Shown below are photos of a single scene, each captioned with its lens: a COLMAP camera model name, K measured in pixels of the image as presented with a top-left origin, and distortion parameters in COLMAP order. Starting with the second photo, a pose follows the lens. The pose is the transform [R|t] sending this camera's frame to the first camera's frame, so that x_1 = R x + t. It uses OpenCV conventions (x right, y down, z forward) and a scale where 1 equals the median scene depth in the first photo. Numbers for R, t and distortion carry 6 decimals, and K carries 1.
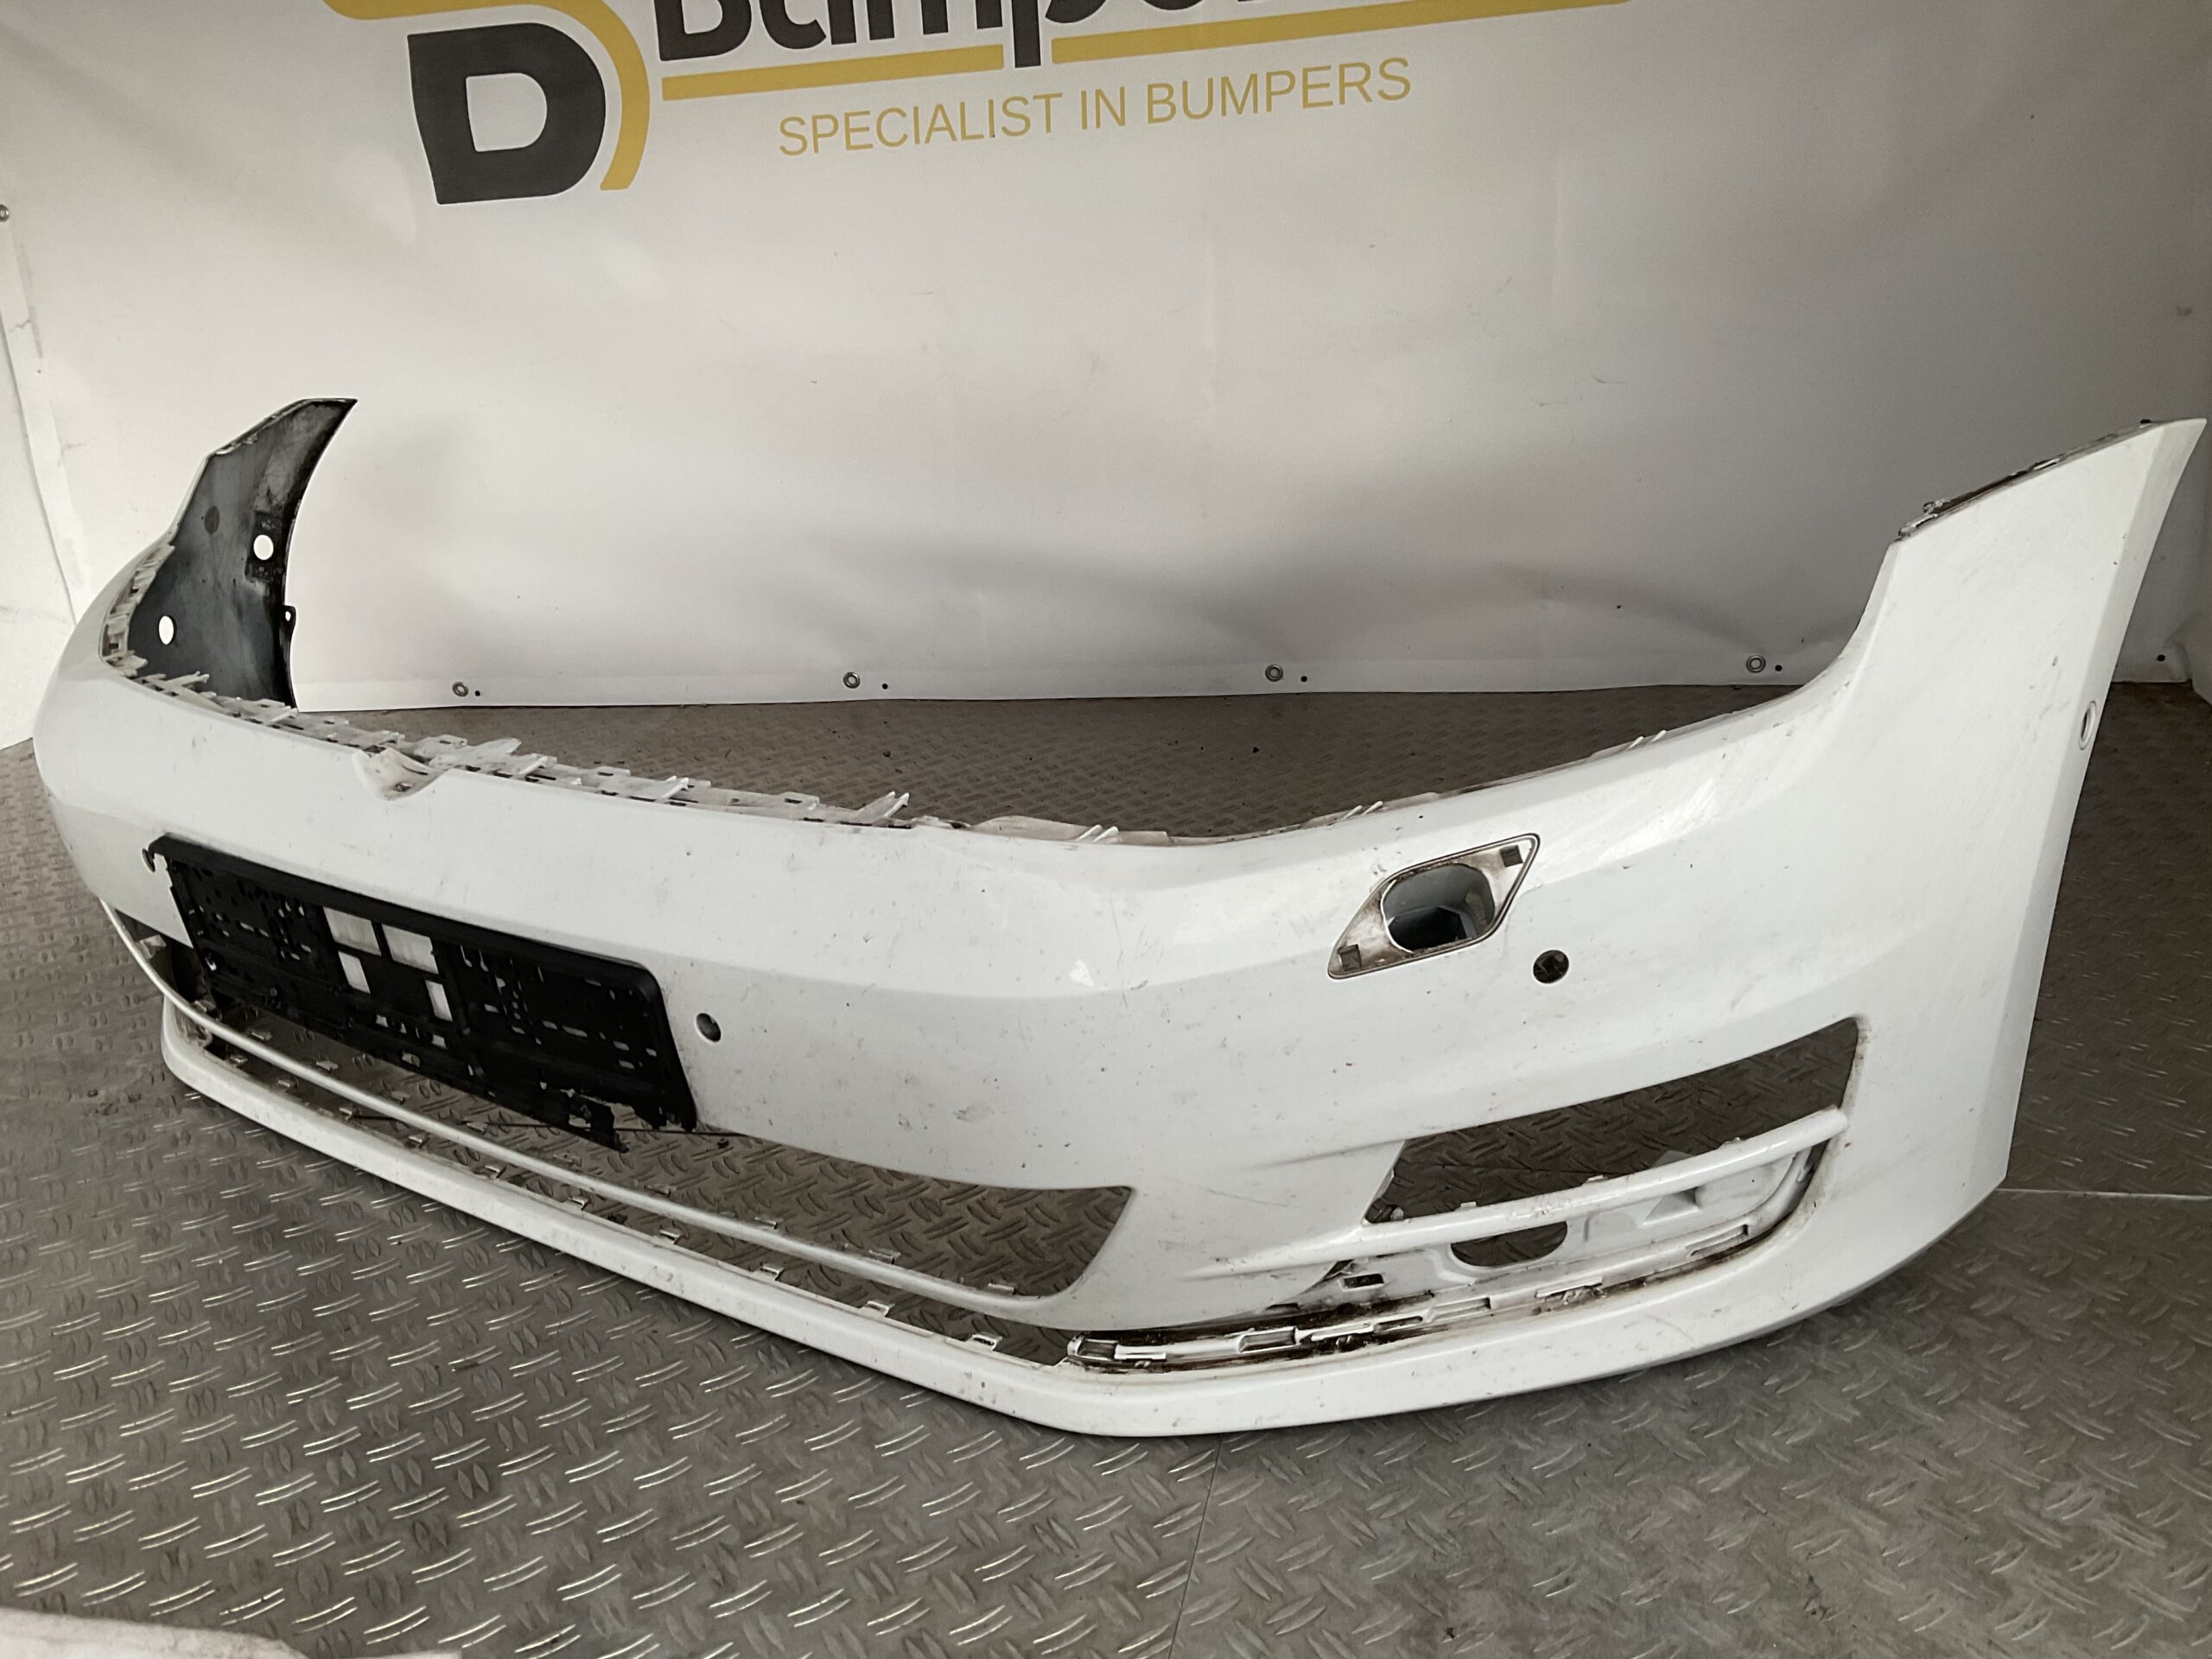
lens RADIAL K [[1798.9, 0, 1121.9], [0, 1798.9, 842.8], [0, 0, 1]] dist [-0.004973, -0.021012]
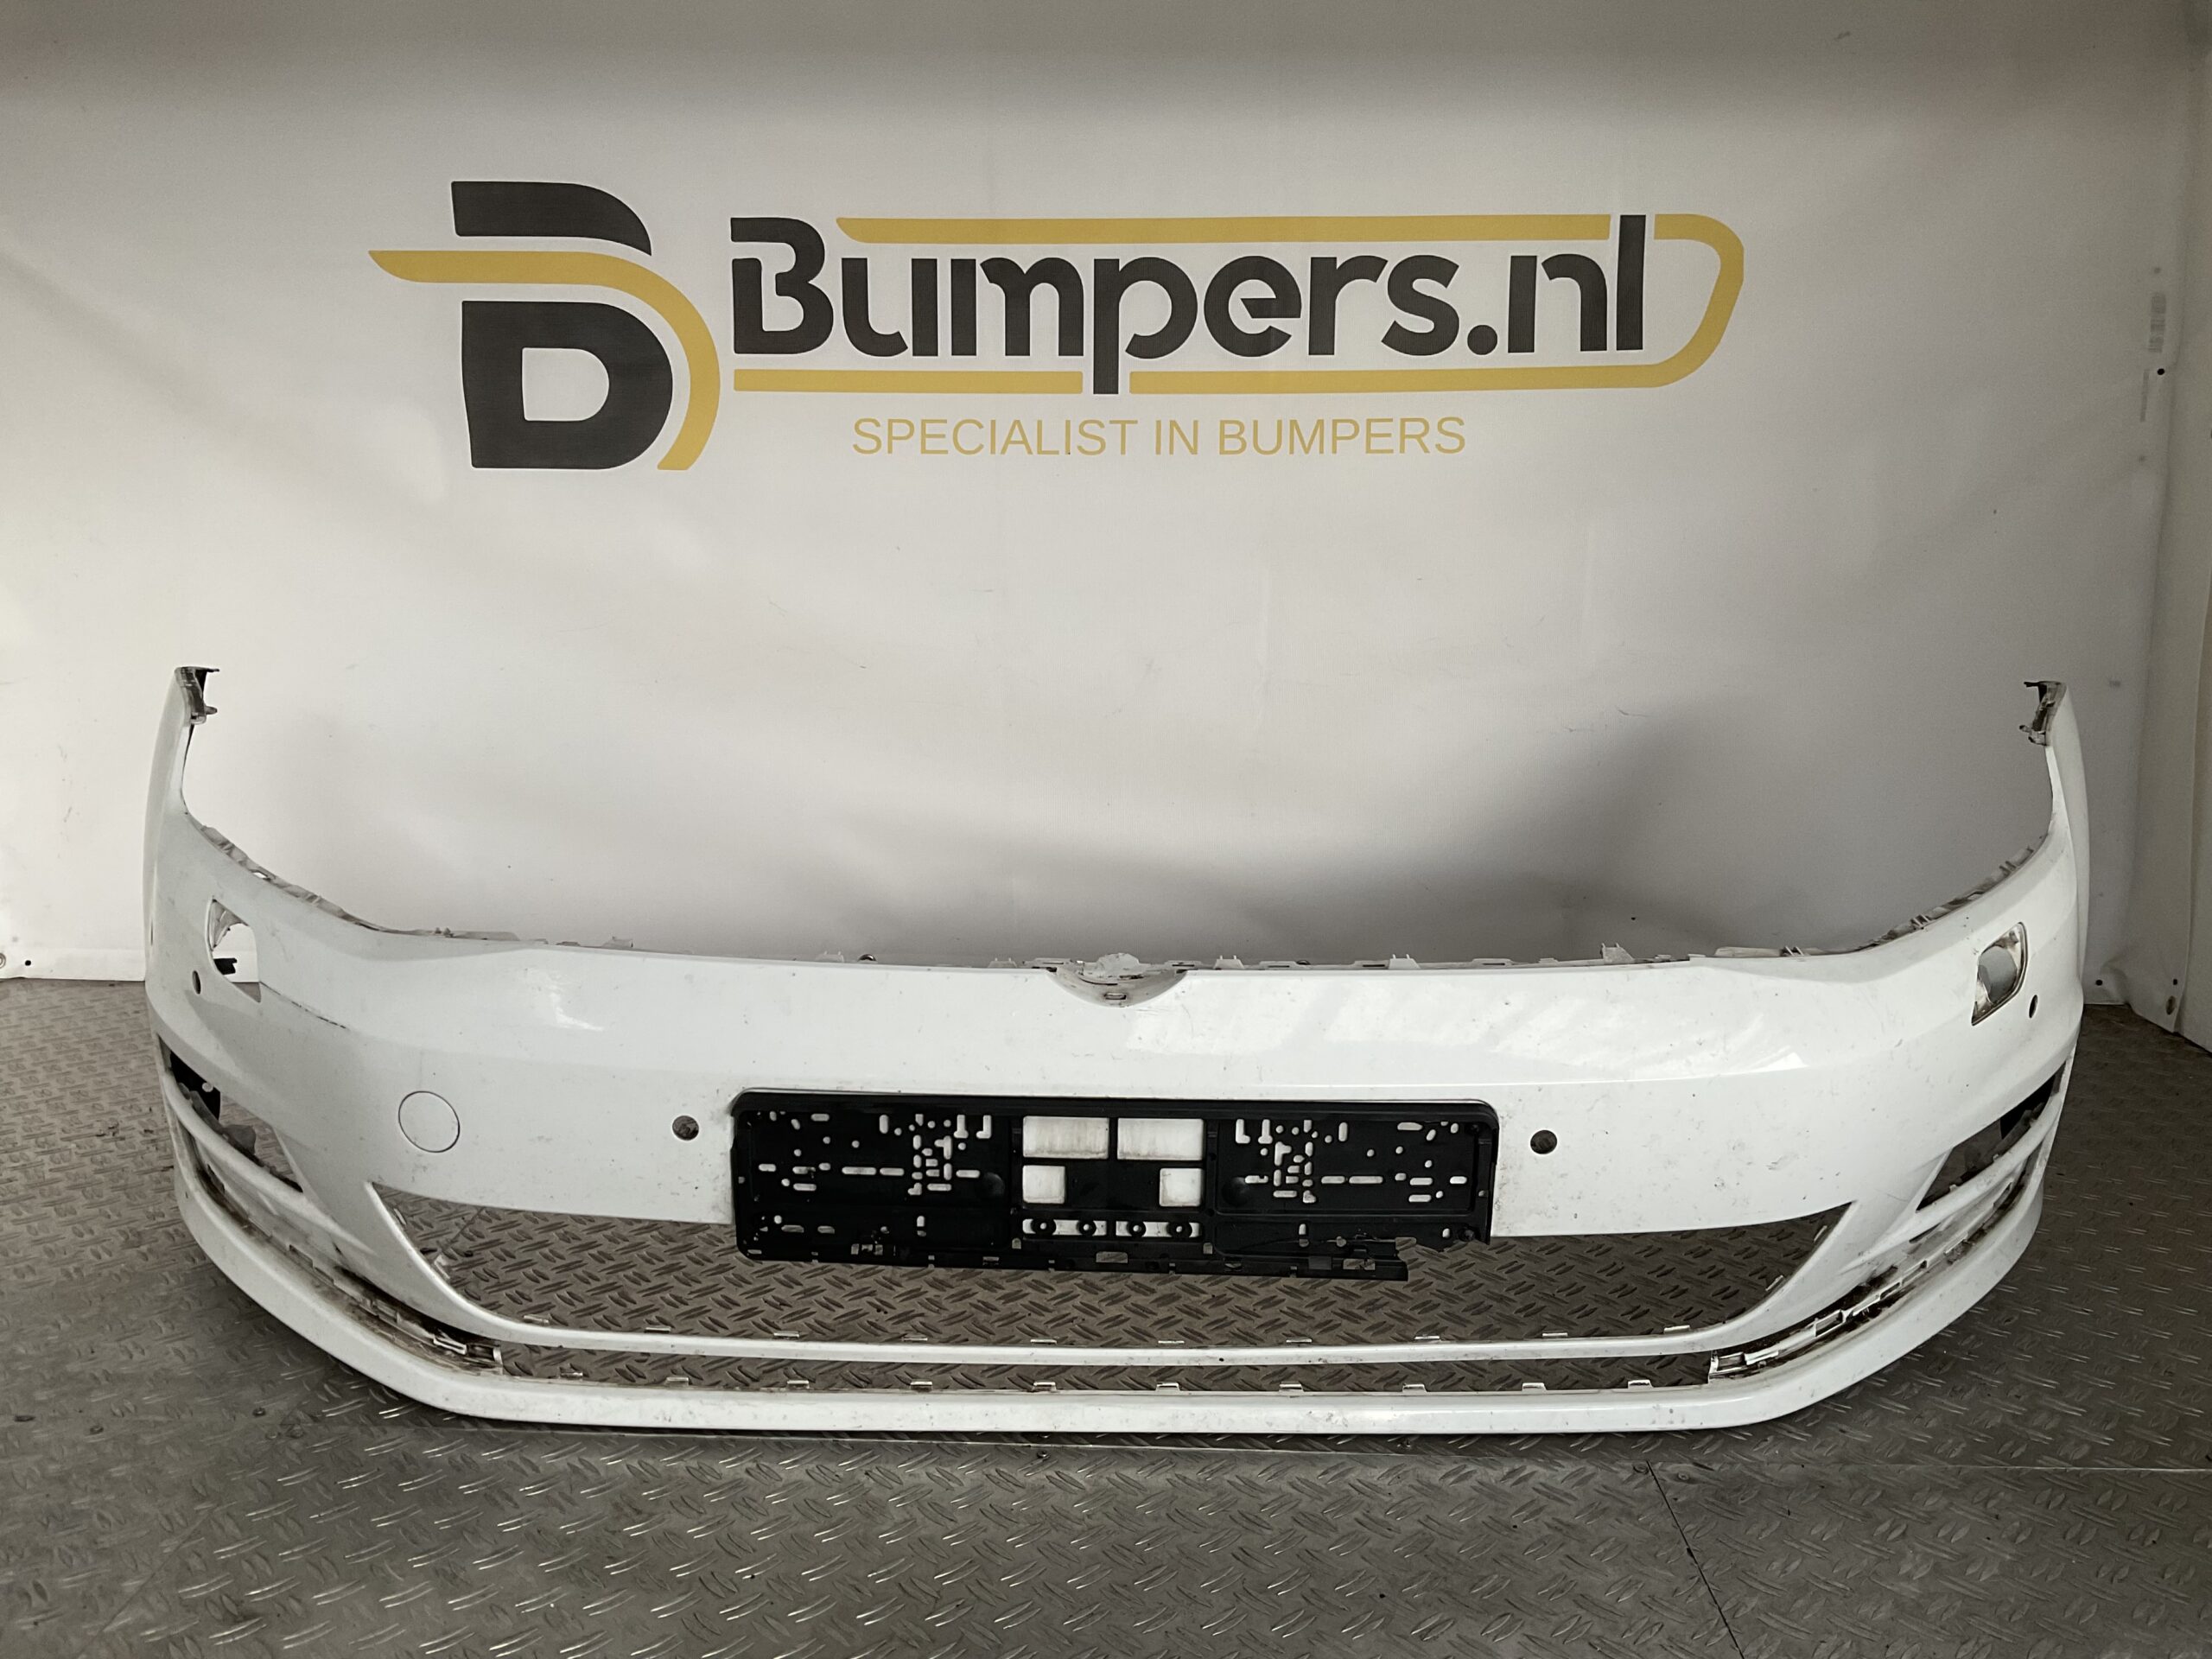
lens RADIAL K [[1798.9, 0, 1101.8], [0, 1798.9, 817.6], [0, 0, 1]] dist [-0.004973, -0.021012]
pose [[0.978653, 0.047540, 0.199946, -0.253435], [-0.009039, 0.981894, -0.189215, 0.013166], [-0.205321, 0.183369, 0.961363, 0.028037]]
